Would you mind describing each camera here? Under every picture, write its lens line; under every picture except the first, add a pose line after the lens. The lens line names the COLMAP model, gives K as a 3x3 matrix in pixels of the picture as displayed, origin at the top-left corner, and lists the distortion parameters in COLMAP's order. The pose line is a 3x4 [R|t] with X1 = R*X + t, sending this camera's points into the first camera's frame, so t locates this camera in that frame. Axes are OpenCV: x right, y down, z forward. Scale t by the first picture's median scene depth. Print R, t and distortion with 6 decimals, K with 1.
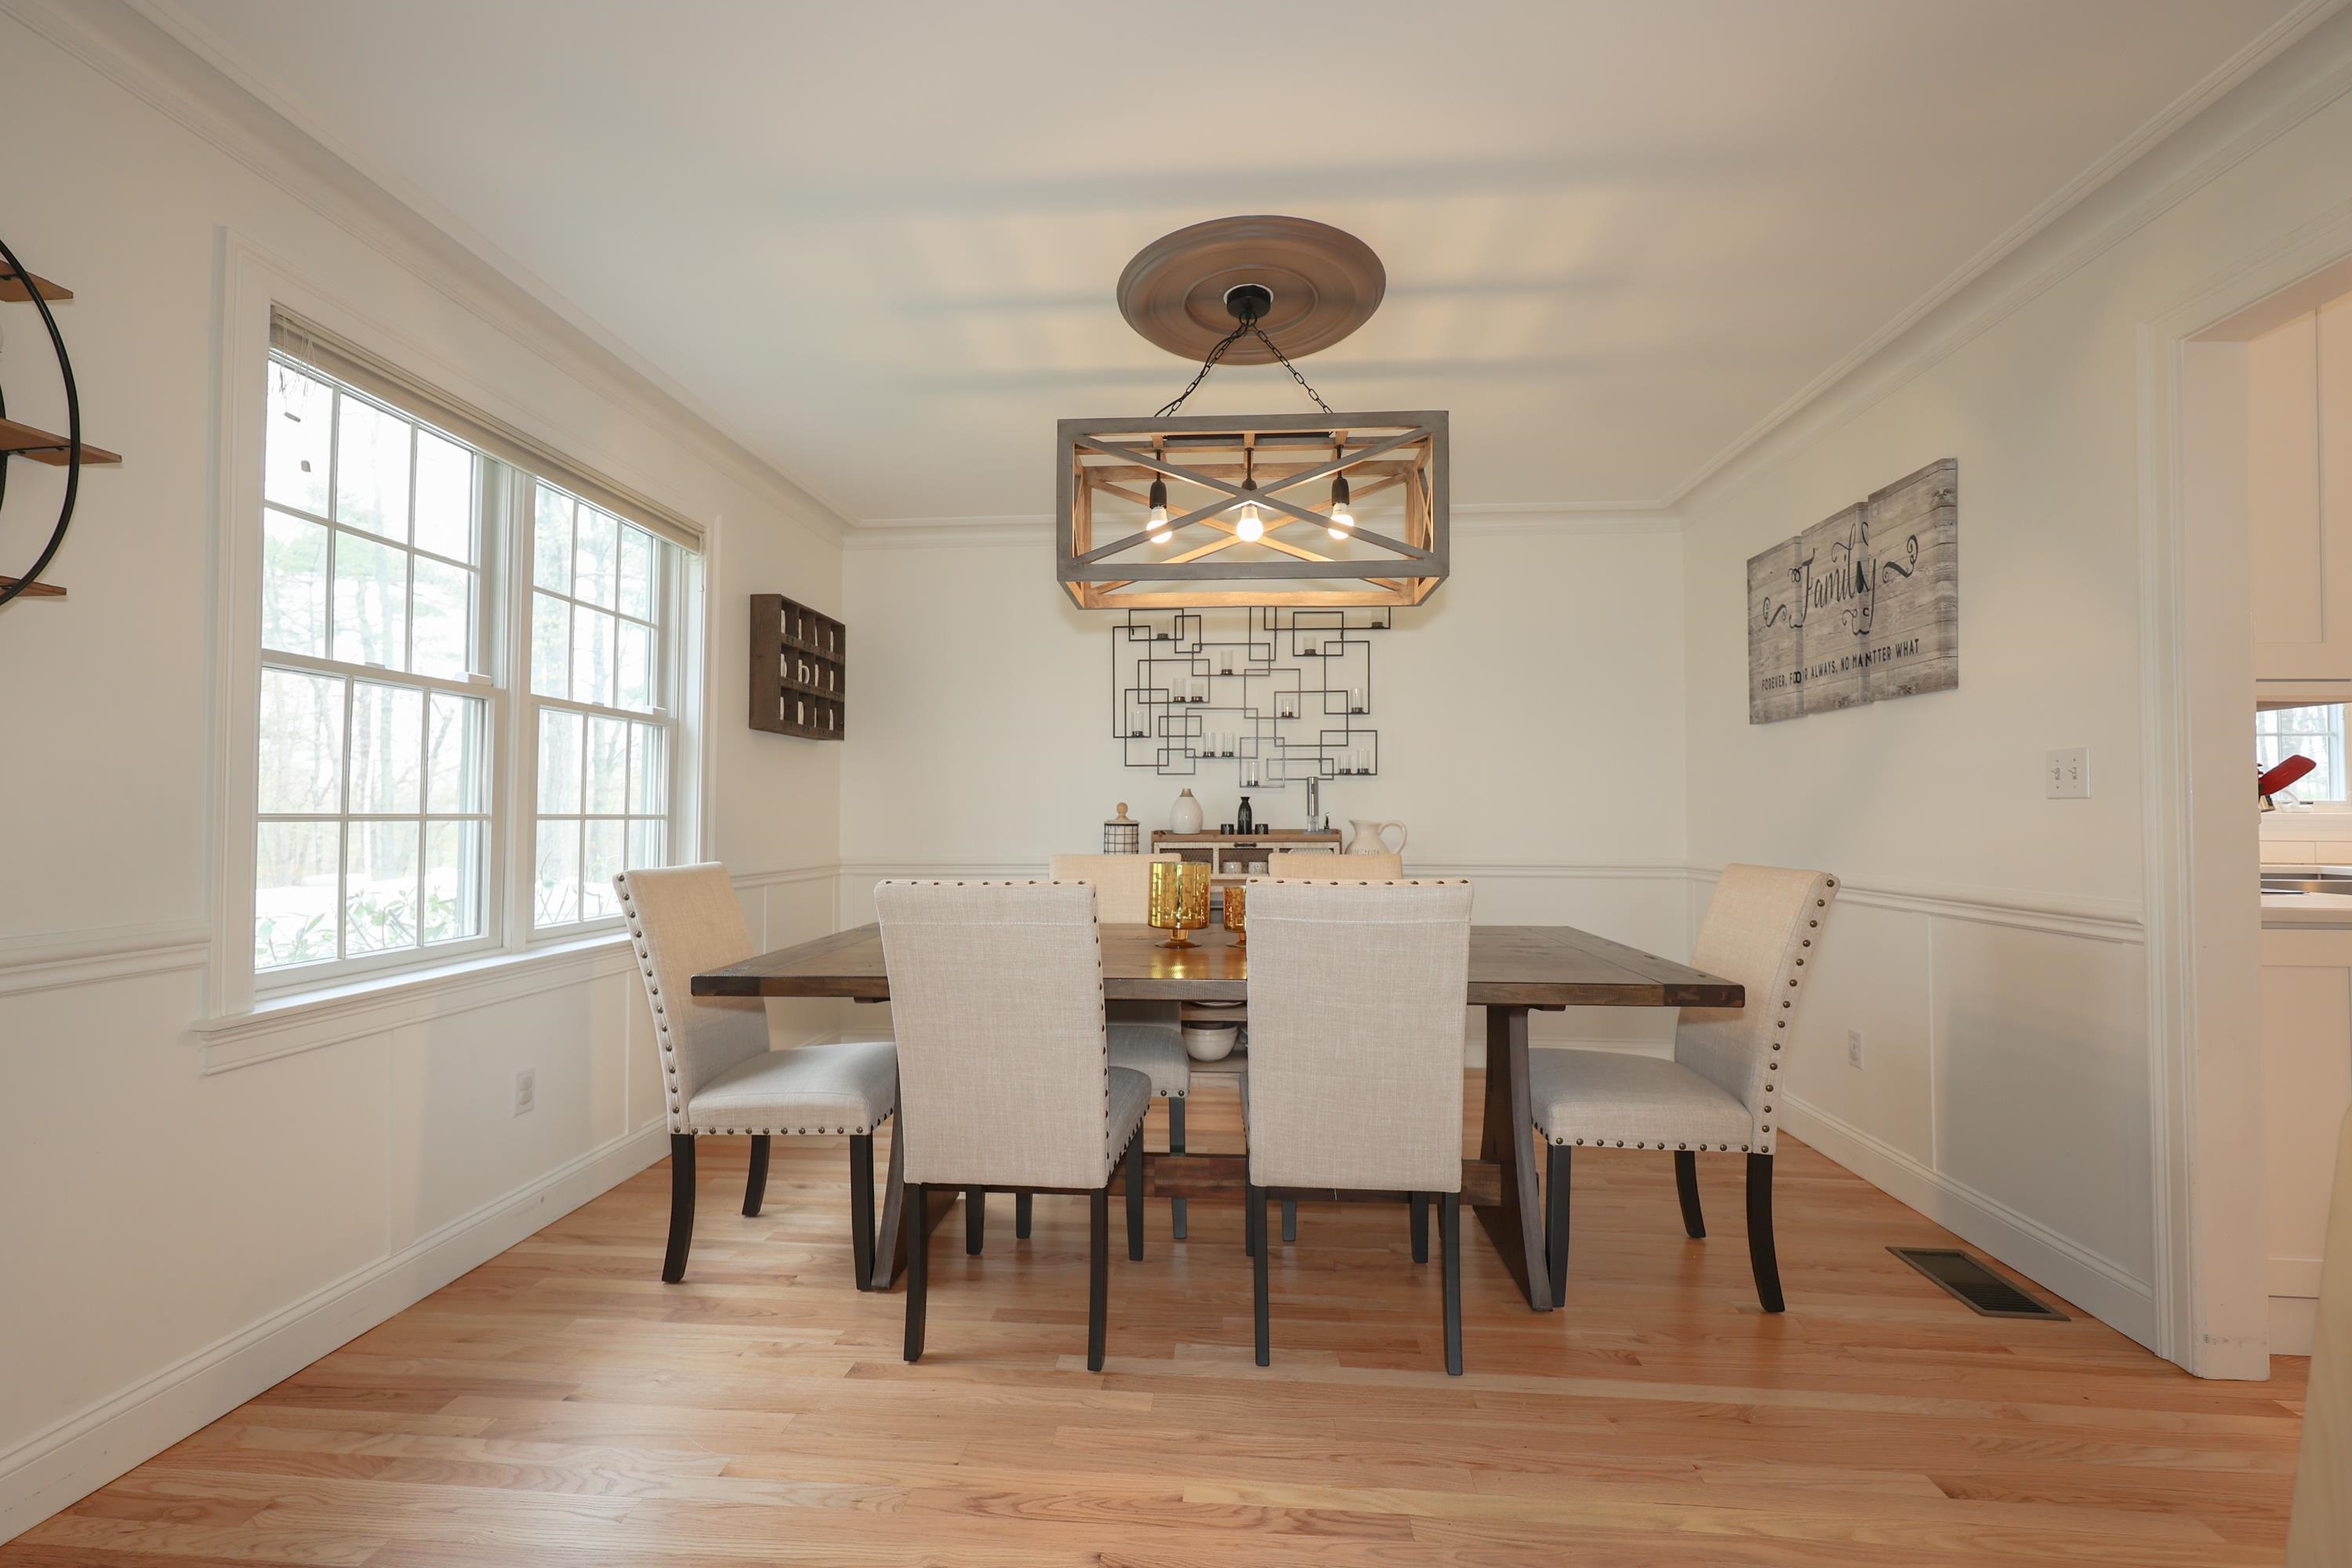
lens RADIAL K [[943.7, 0, 1181.2], [0, 943.7, 786.6], [0, 0, 1]] dist [0.016908, -0.000026]
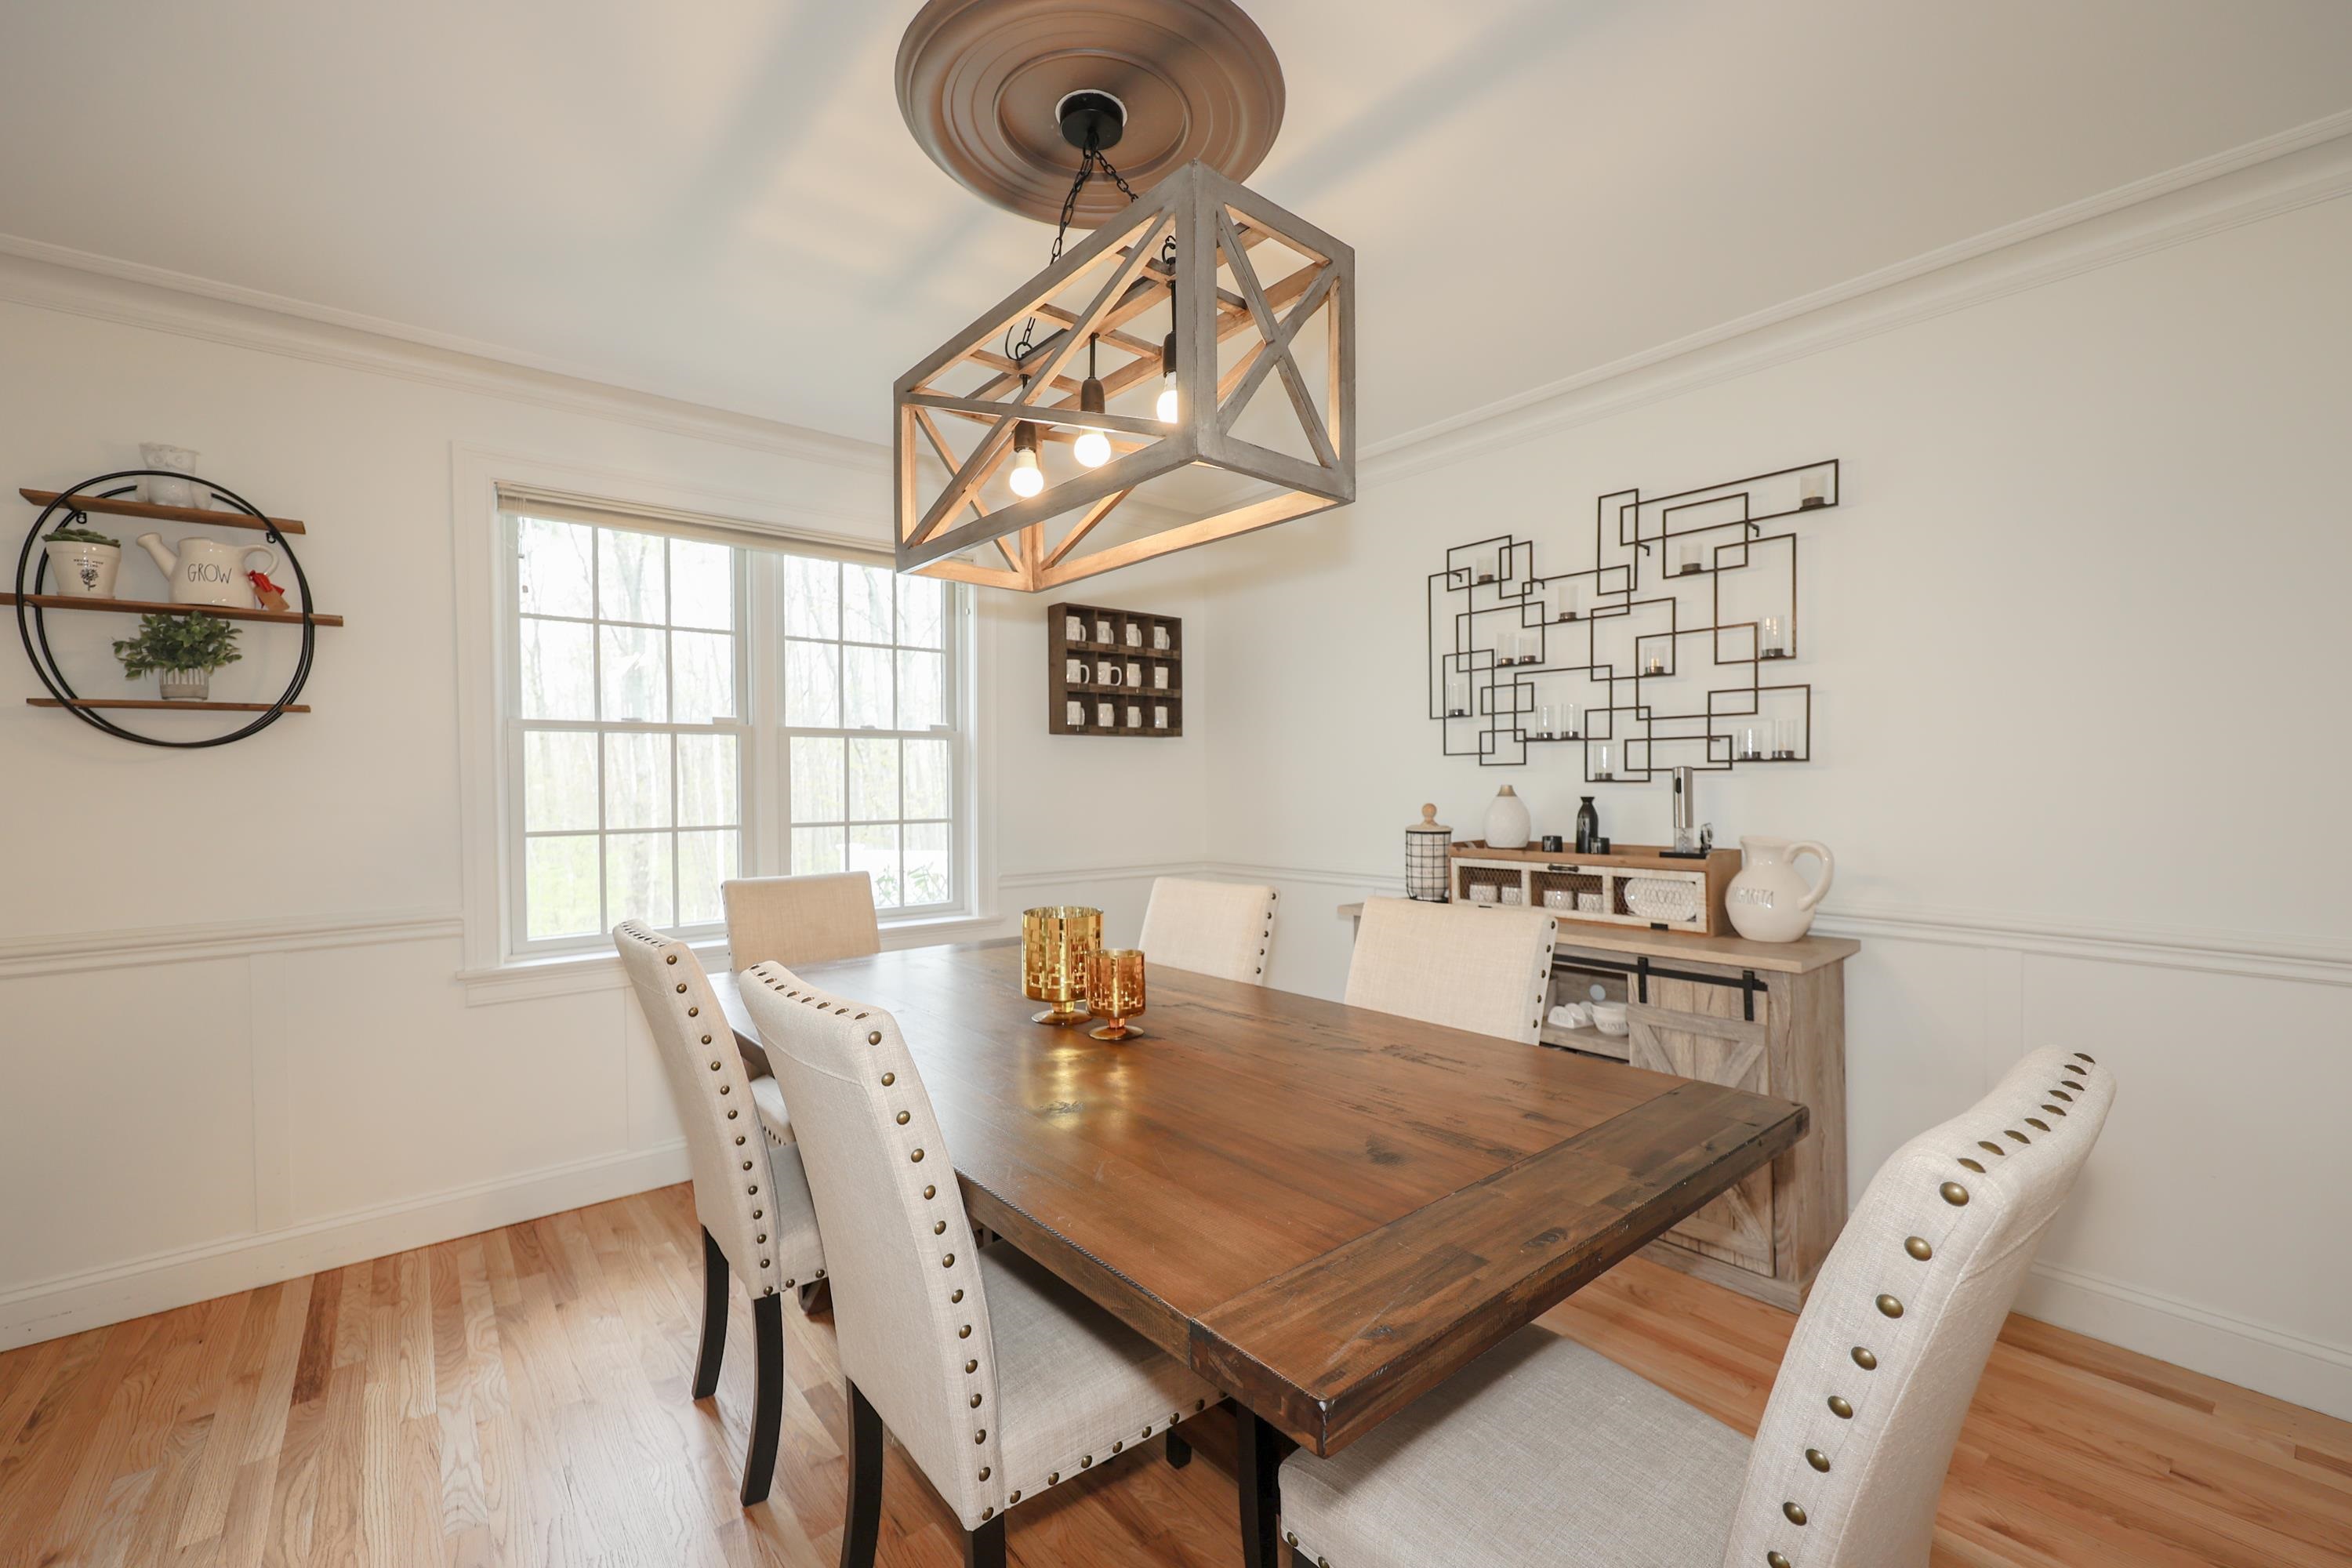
lens RADIAL K [[960.0, 0, 1170.7], [0, 960.0, 781.5], [0, 0, 1]] dist [0.002275, 0.000074]
pose [[0.704935, -0.007072, -0.709237, 0.346902], [0.028389, 0.999430, 0.018251, -0.021348], [0.708704, -0.033000, 0.704734, 0.294981]]
